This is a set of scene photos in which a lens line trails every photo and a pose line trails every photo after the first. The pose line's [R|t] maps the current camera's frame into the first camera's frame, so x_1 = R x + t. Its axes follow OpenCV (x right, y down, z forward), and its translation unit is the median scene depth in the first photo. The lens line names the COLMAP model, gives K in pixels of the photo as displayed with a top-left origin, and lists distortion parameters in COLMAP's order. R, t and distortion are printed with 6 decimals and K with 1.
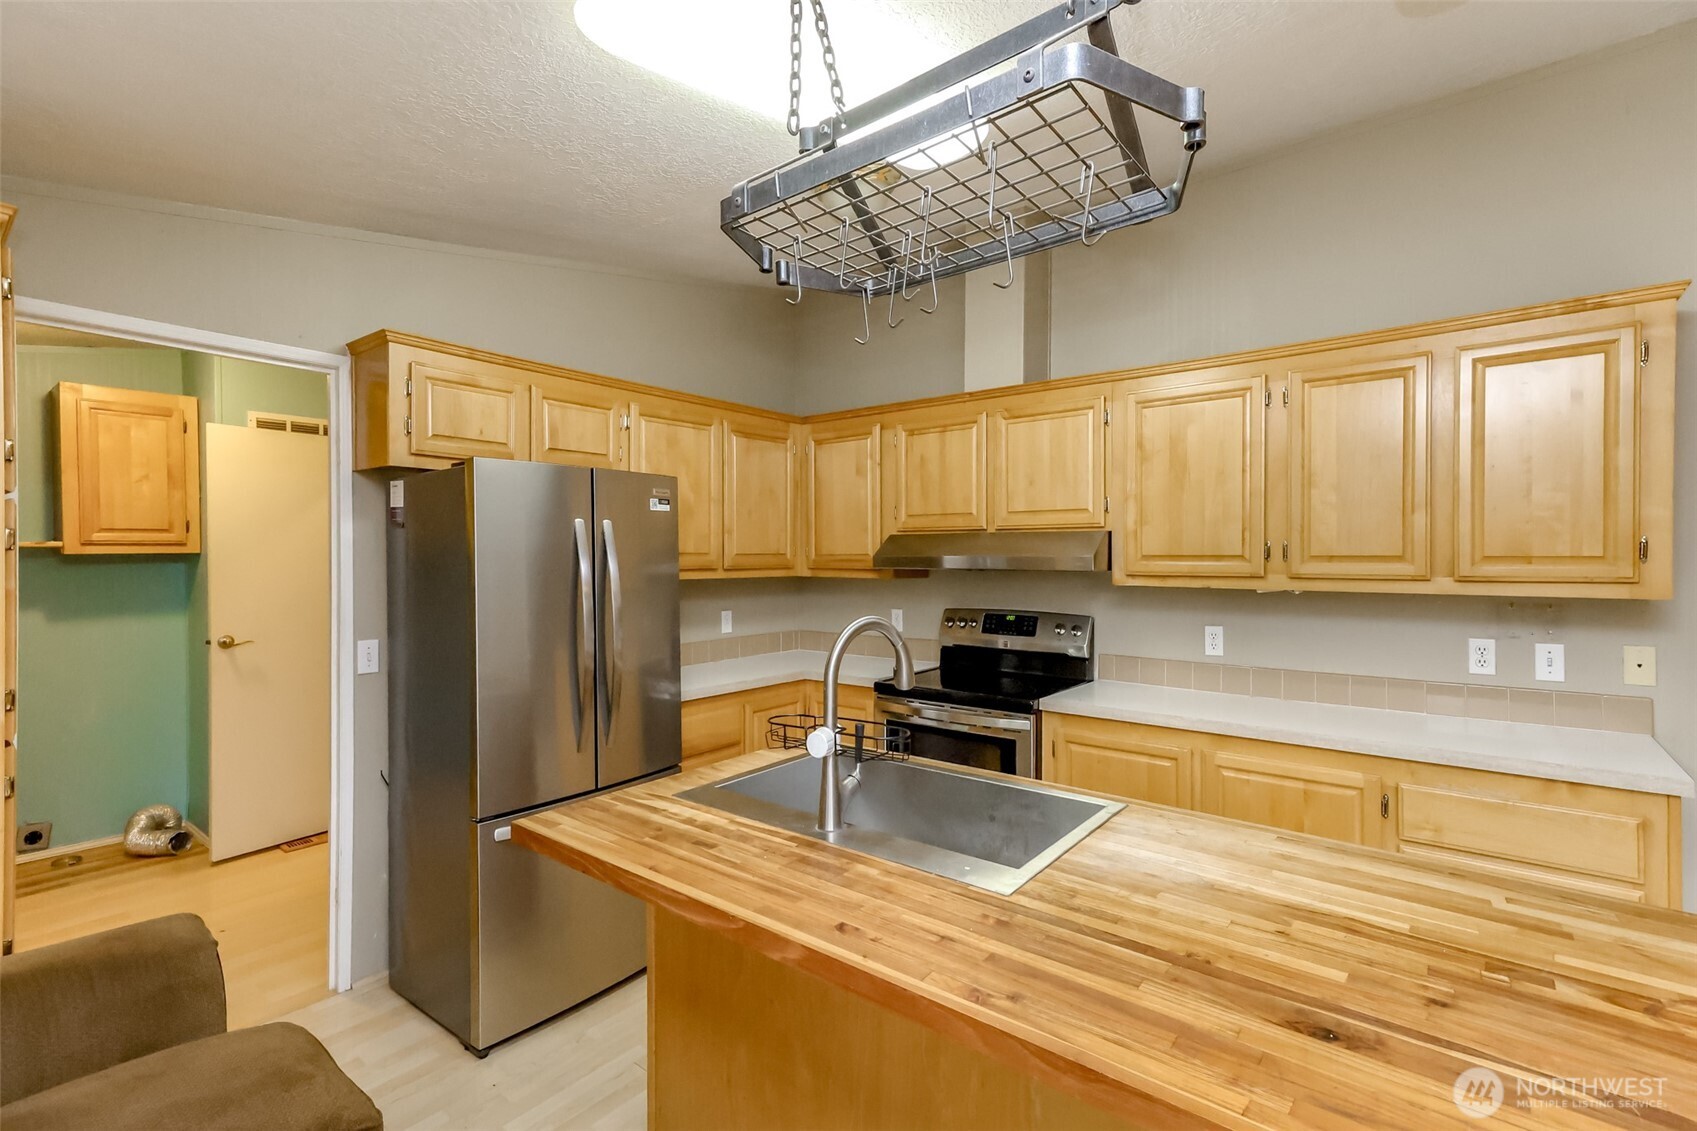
lens RADIAL K [[775.8, 0, 817.9], [0, 775.8, 567.1], [0, 0, 1]] dist [0.022670, -0.000301]
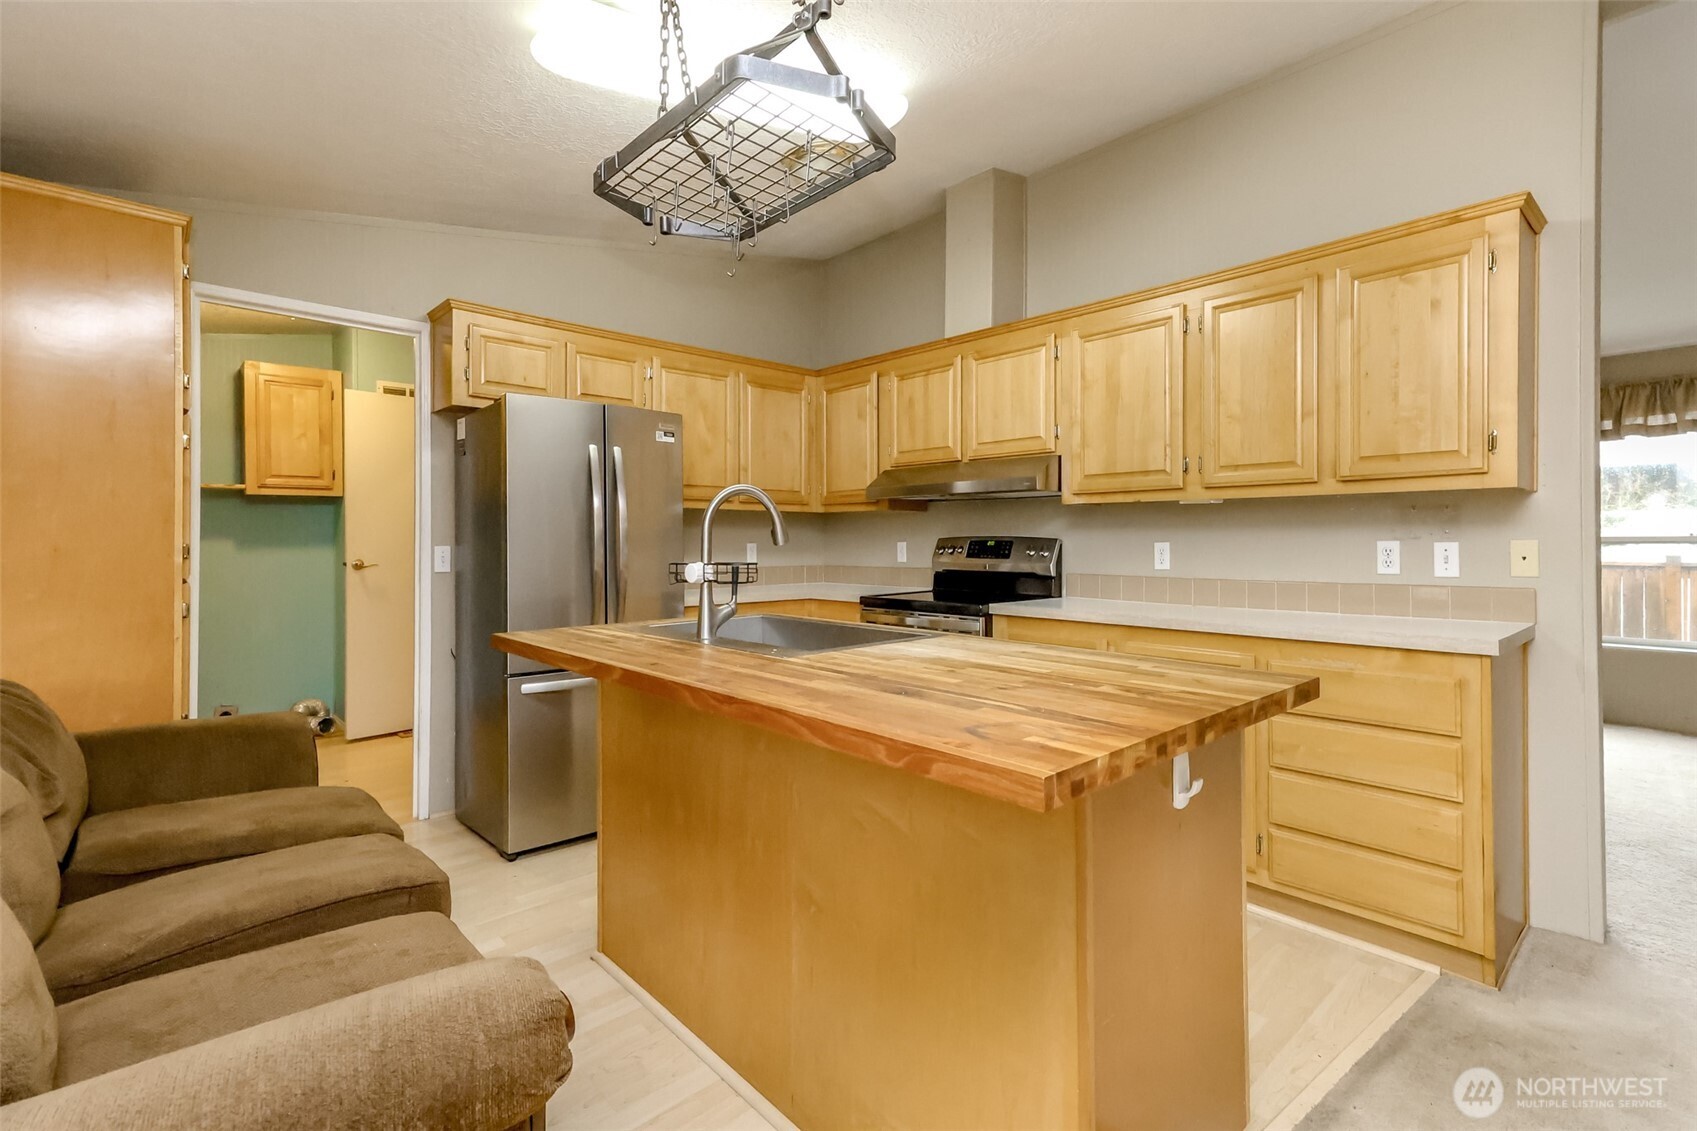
lens RADIAL K [[775.8, 0, 811.7], [0, 775.8, 546.1], [0, 0, 1]] dist [0.022670, -0.000301]
pose [[0.987333, 0.003920, -0.158615, 0.199219], [-0.004929, 0.999970, -0.005969, 0.089520], [0.158587, 0.006675, 0.987322, -0.142850]]
